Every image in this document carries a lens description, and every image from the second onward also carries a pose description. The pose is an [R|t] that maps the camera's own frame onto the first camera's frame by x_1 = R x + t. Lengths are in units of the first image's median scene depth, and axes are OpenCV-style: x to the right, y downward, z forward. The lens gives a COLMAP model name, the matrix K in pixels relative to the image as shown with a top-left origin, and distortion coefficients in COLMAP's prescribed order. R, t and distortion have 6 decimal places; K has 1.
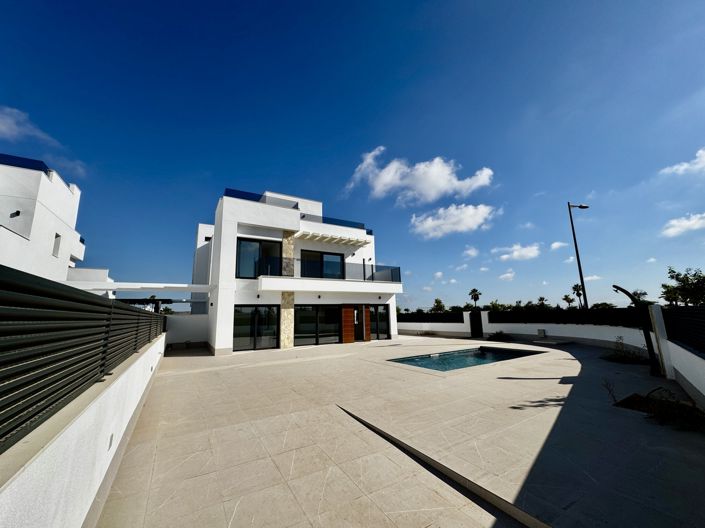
lens RADIAL K [[282.4, 0, 353.8], [0, 282.4, 261.8], [0, 0, 1]] dist [-0.001028, -0.000292]
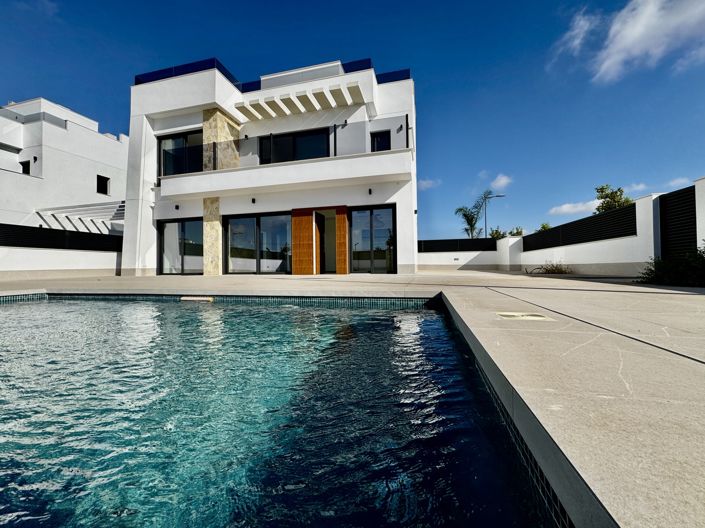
lens RADIAL K [[282.4, 0, 353.8], [0, 282.4, 261.8], [0, 0, 1]] dist [-0.001028, -0.000292]
pose [[0.705005, 0.005935, -0.709177, 0.508484], [0.132596, 0.981229, 0.140027, 0.207874], [0.696697, -0.192754, 0.690985, 0.721542]]
